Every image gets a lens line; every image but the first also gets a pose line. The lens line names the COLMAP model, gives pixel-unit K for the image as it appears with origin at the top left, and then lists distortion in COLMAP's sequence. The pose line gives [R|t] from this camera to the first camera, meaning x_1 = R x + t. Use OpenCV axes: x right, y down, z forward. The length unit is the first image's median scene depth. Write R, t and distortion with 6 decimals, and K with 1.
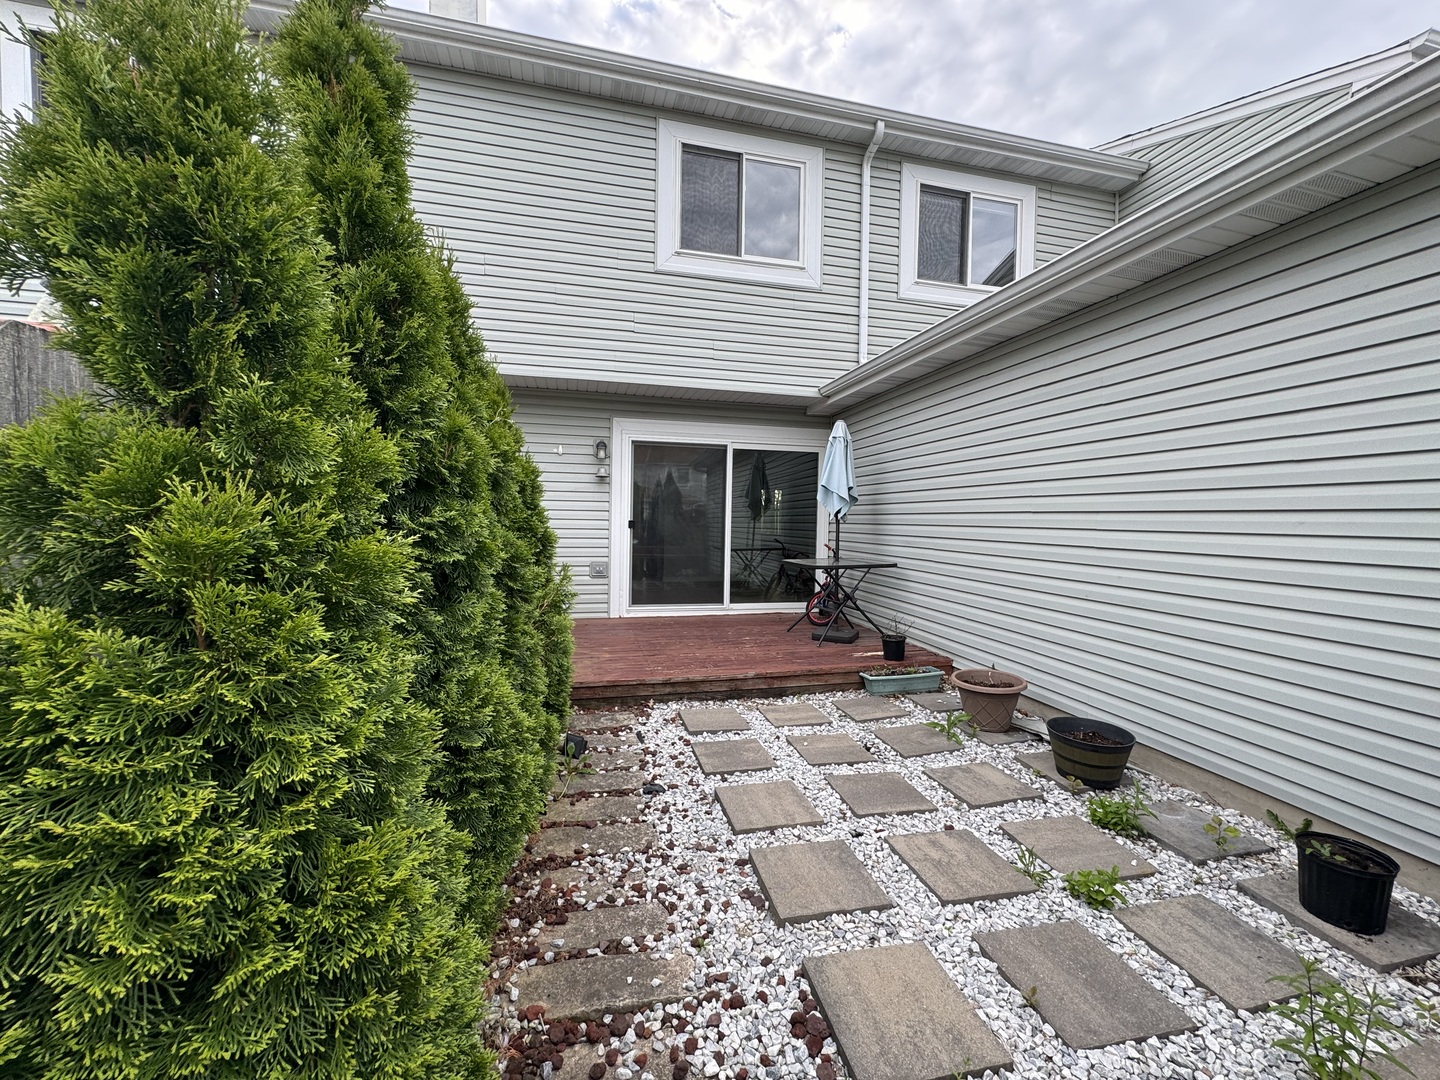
lens RADIAL K [[579.0, 0, 722.3], [0, 579.0, 541.6], [0, 0, 1]] dist [-0.002043, -0.000323]
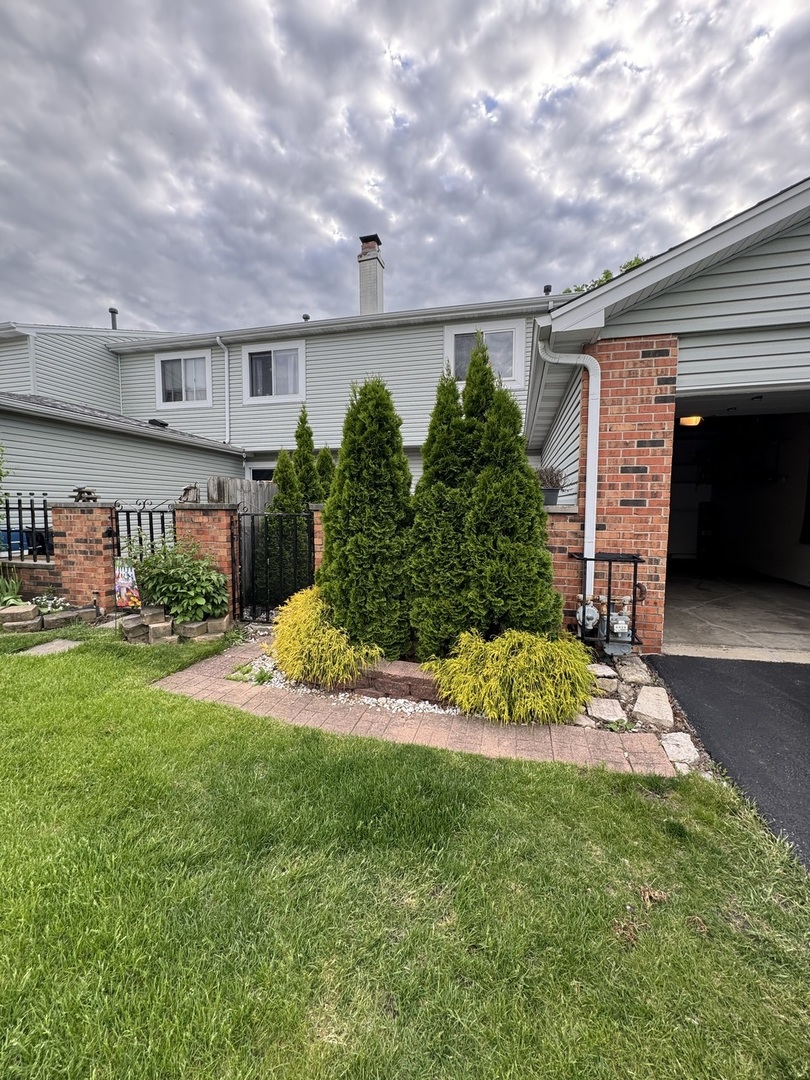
lens RADIAL K [[434.3, 0, 405.3], [0, 434.3, 539.0], [0, 0, 1]] dist [-0.002043, -0.000323]
pose [[0.886563, 0.024608, -0.461952, 0.557812], [-0.006682, 0.999161, 0.040401, 0.034746], [0.462559, -0.032732, 0.885984, -0.597968]]
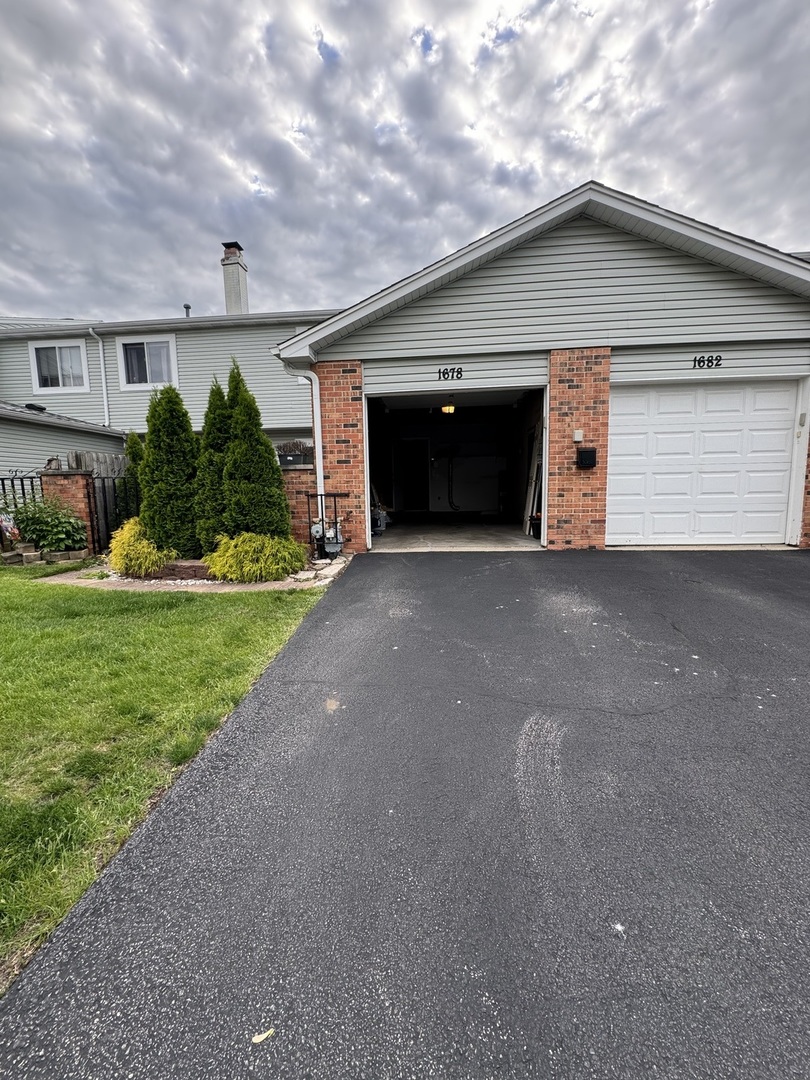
lens RADIAL K [[434.3, 0, 404.4], [0, 434.3, 538.1], [0, 0, 1]] dist [-0.002043, -0.000323]
pose [[0.948181, 0.003278, -0.317715, 5.110810], [0.022528, 0.996737, 0.077516, 0.767030], [0.316932, -0.080657, 0.945012, -2.928276]]
